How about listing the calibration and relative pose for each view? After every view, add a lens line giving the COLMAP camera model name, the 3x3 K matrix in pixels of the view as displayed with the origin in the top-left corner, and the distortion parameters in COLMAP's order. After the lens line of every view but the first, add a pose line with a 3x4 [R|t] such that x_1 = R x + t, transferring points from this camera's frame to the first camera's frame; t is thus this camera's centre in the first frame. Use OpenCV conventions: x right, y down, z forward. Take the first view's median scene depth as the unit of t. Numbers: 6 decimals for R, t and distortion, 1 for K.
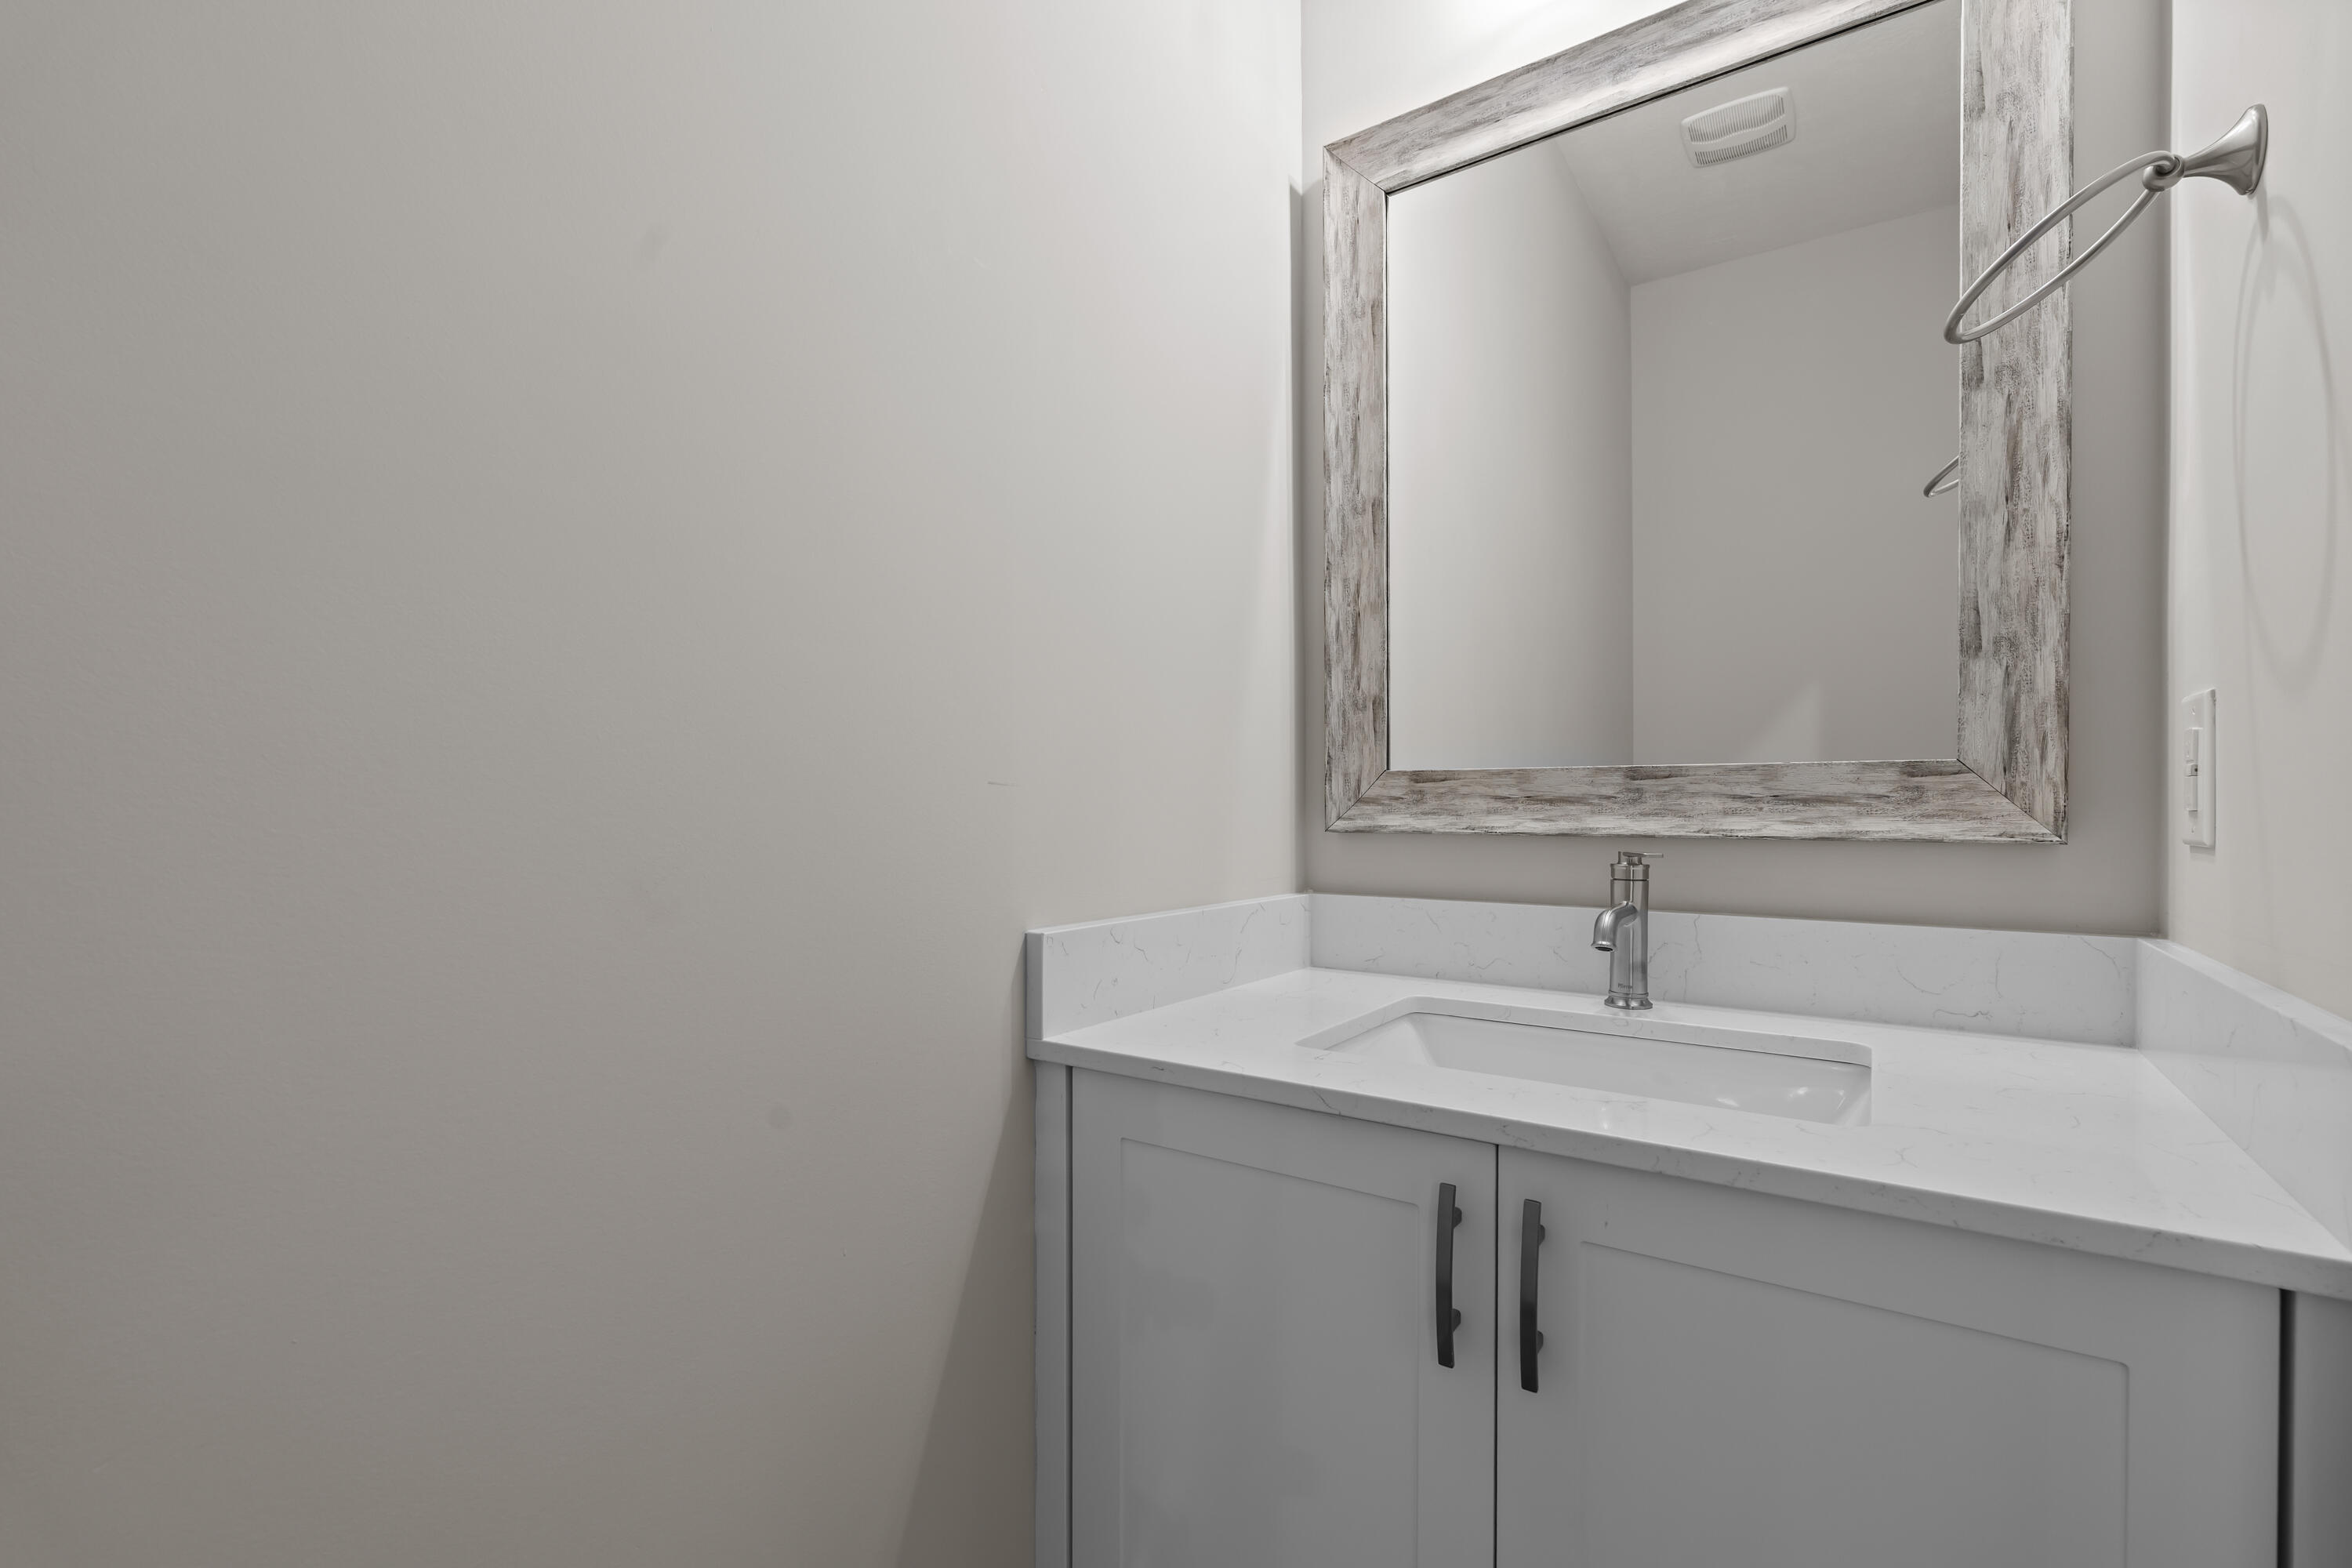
lens RADIAL K [[1036.9, 0, 1196.0], [0, 1036.9, 783.6], [0, 0, 1]] dist [-0.000714, -0.000192]
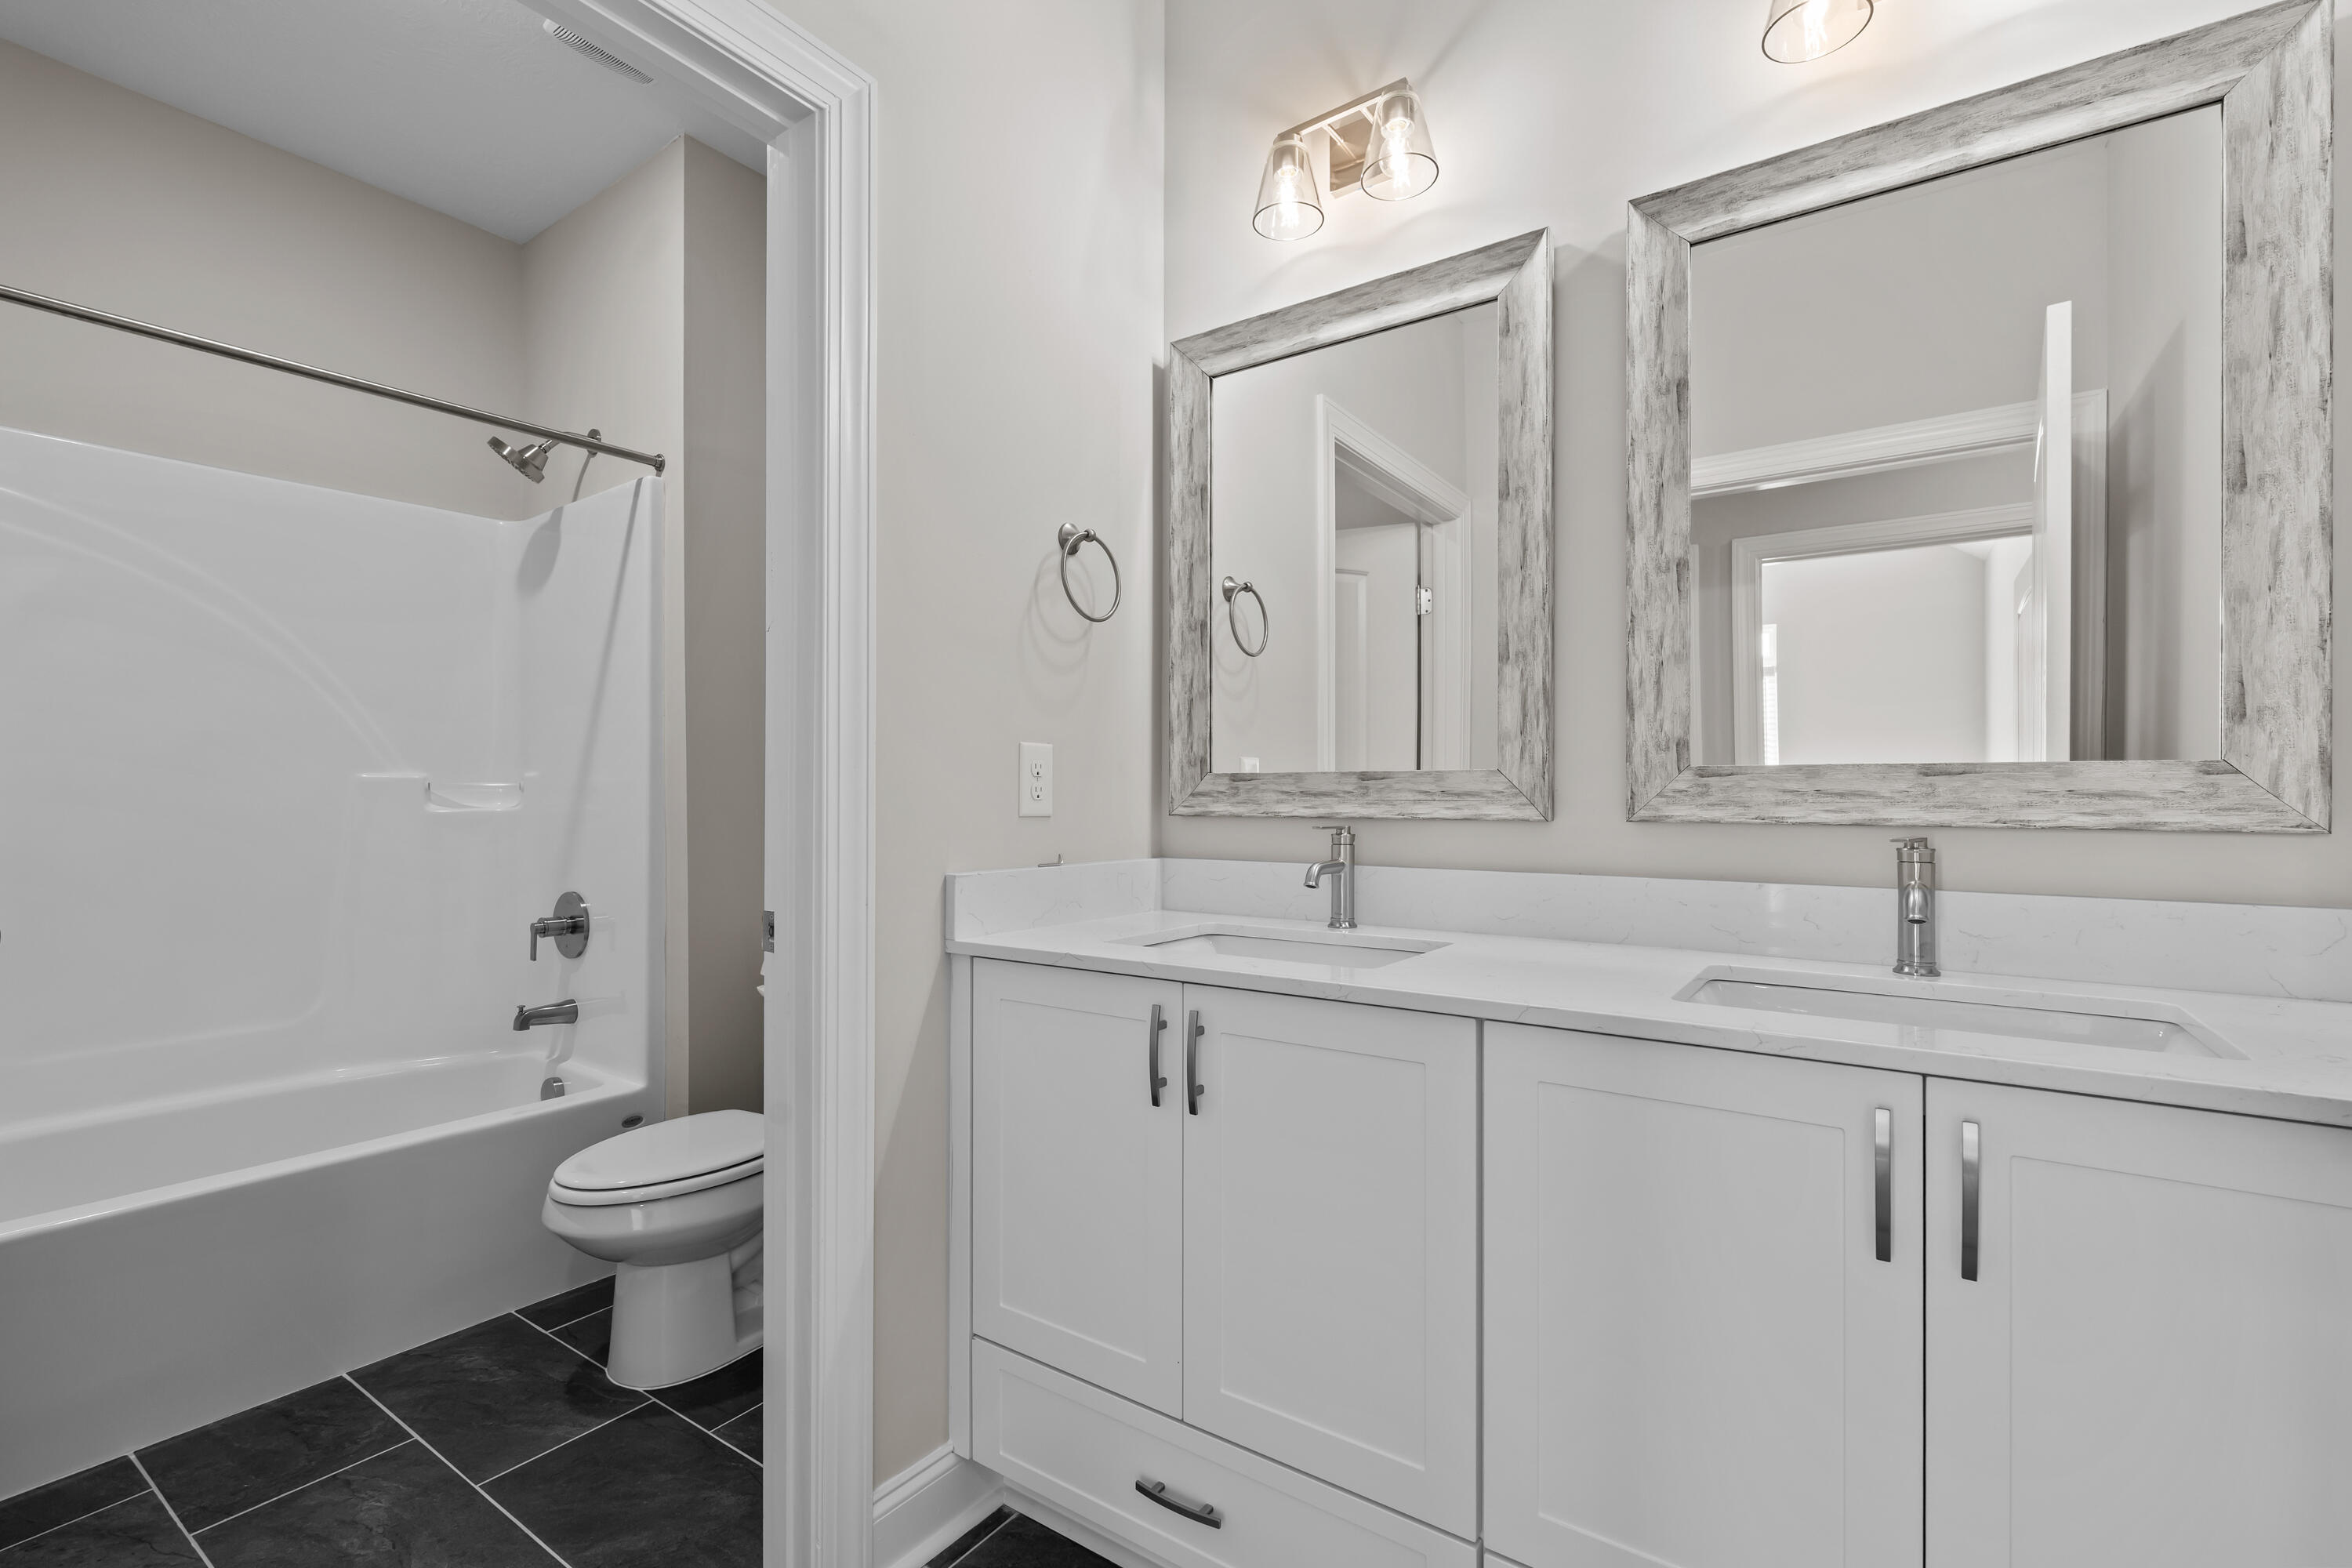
lens RADIAL K [[1036.9, 0, 1187.5], [0, 1036.9, 773.7], [0, 0, 1]] dist [-0.000714, -0.000192]
pose [[0.999111, -0.001244, -0.042148, 0.242454], [0.001103, 0.999994, -0.003371, -0.008218], [0.042152, 0.003322, 0.999106, -0.520724]]
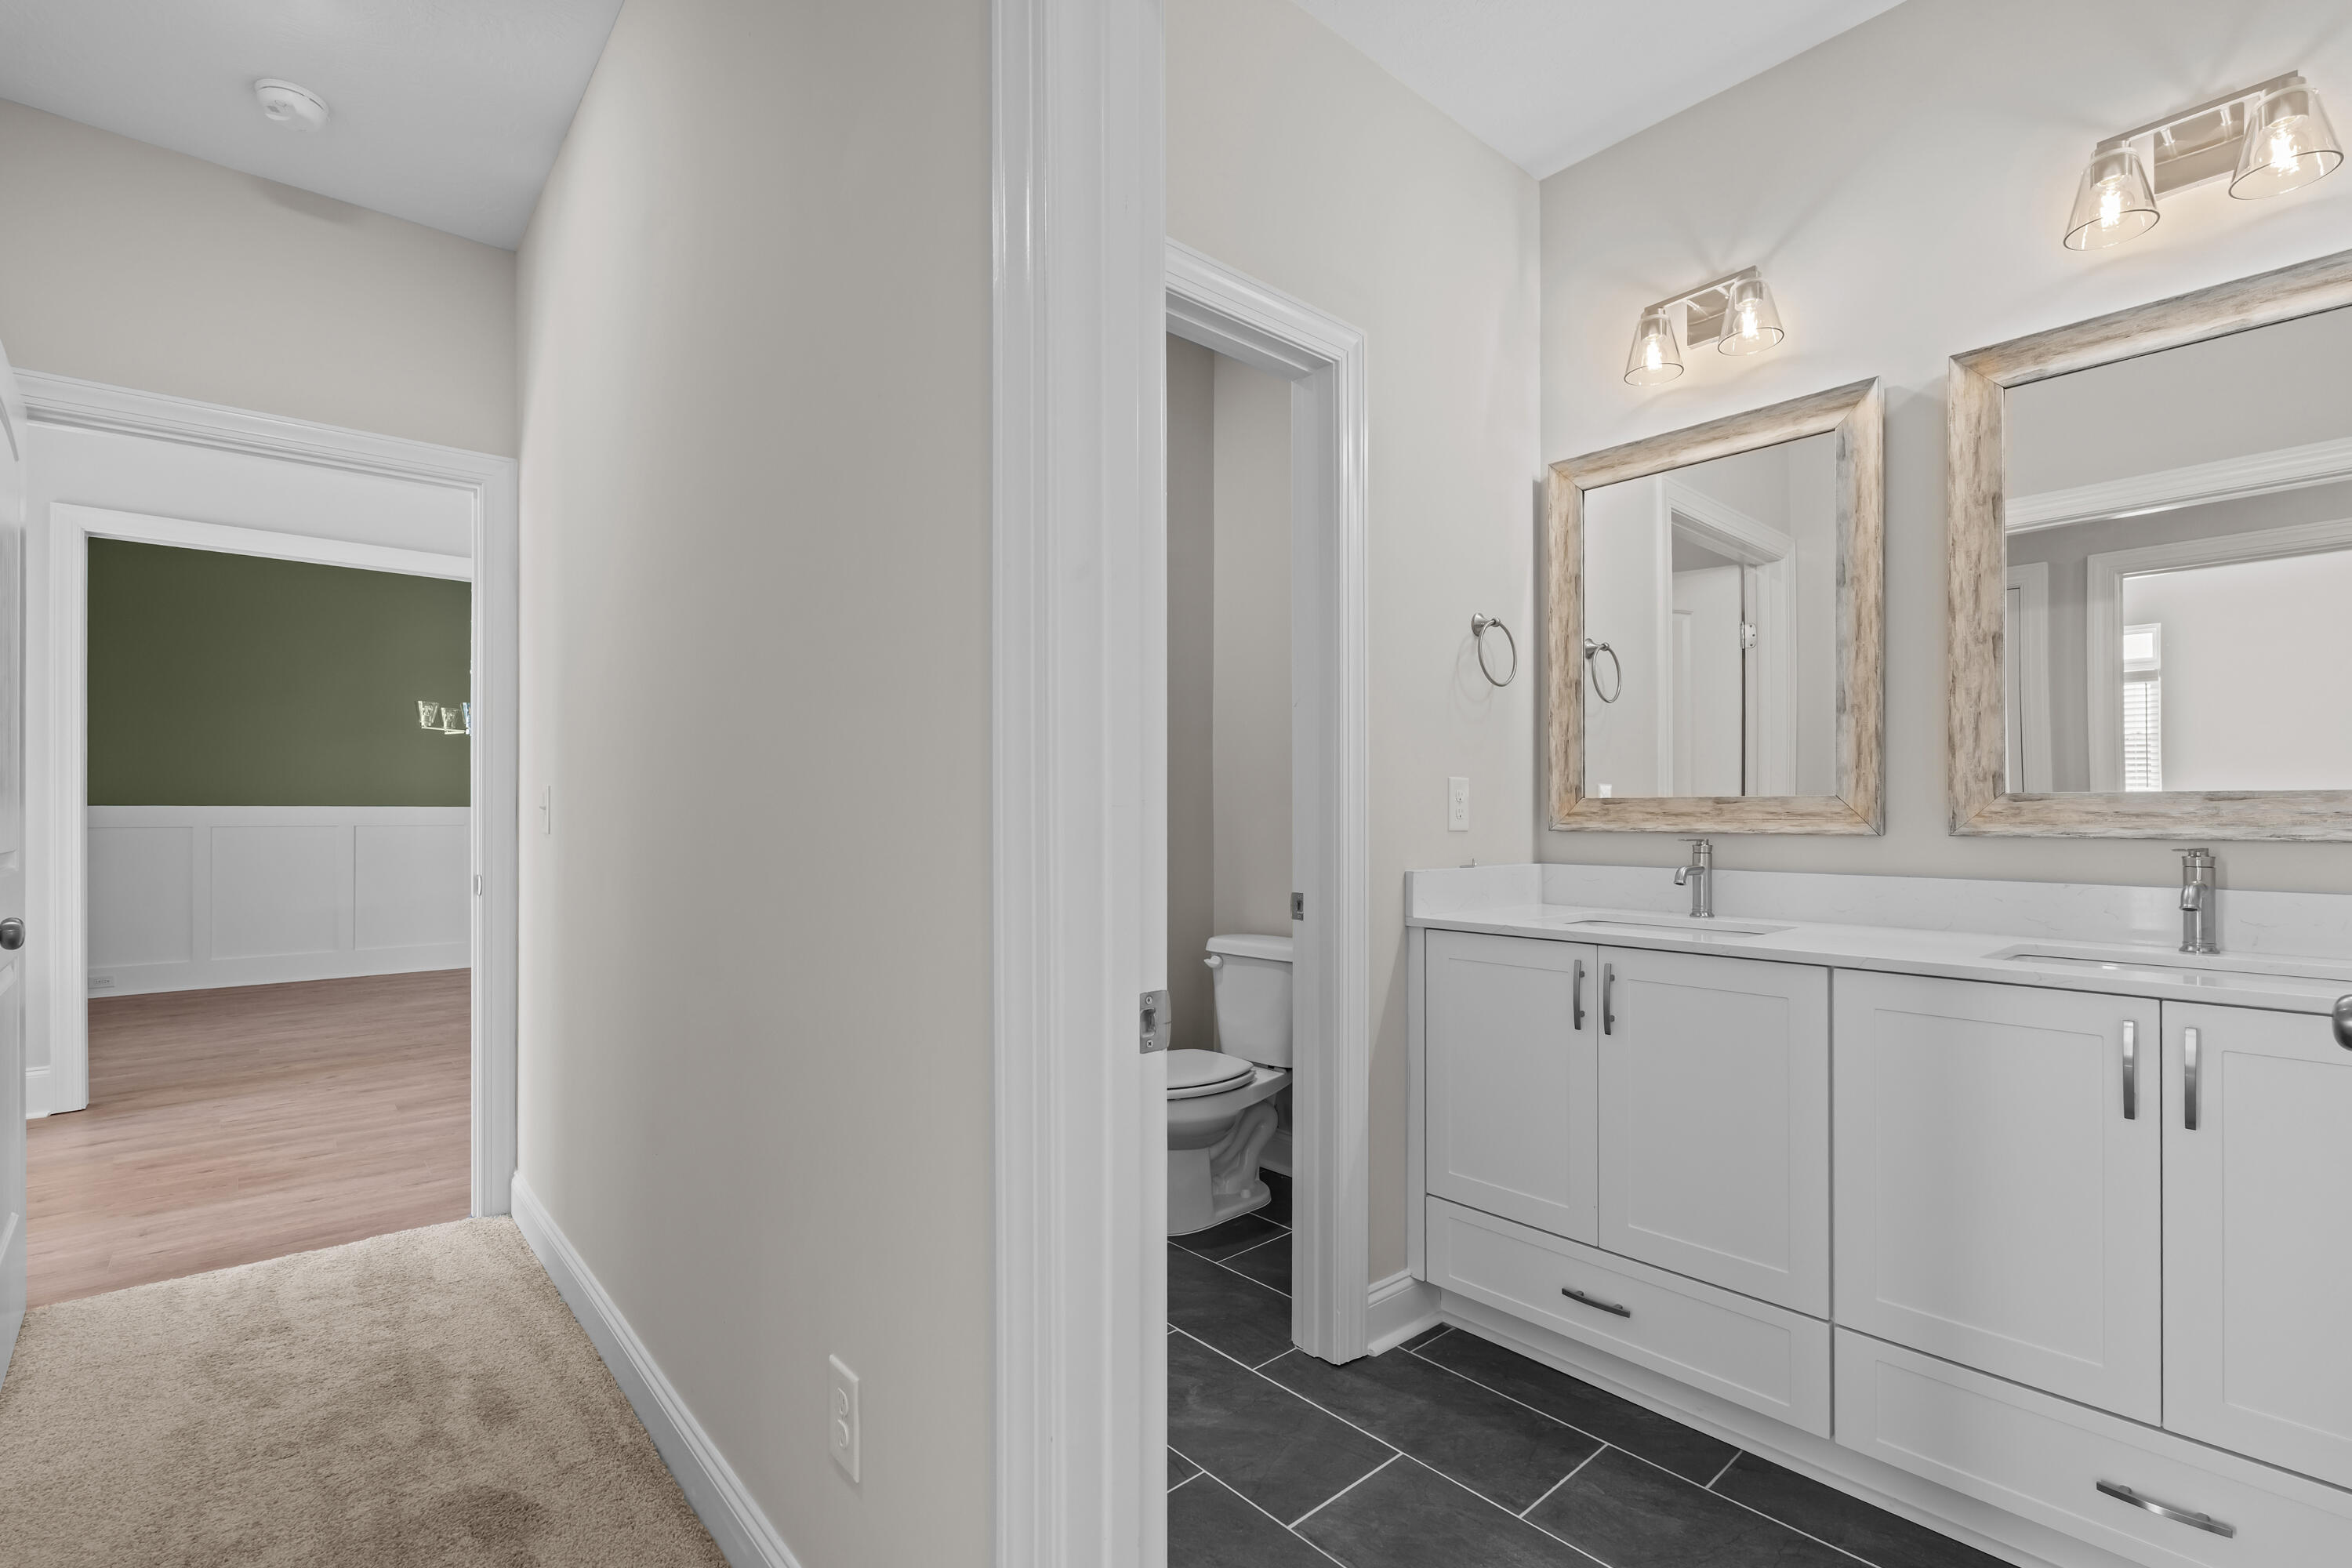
lens RADIAL K [[1036.9, 0, 1199.9], [0, 1036.9, 798.0], [0, 0, 1]] dist [-0.000714, -0.000192]
pose [[0.960219, -0.005498, -0.279193, 0.038523], [0.006285, 0.999978, 0.001922, -0.024548], [0.279176, -0.003601, 0.960233, -1.158693]]
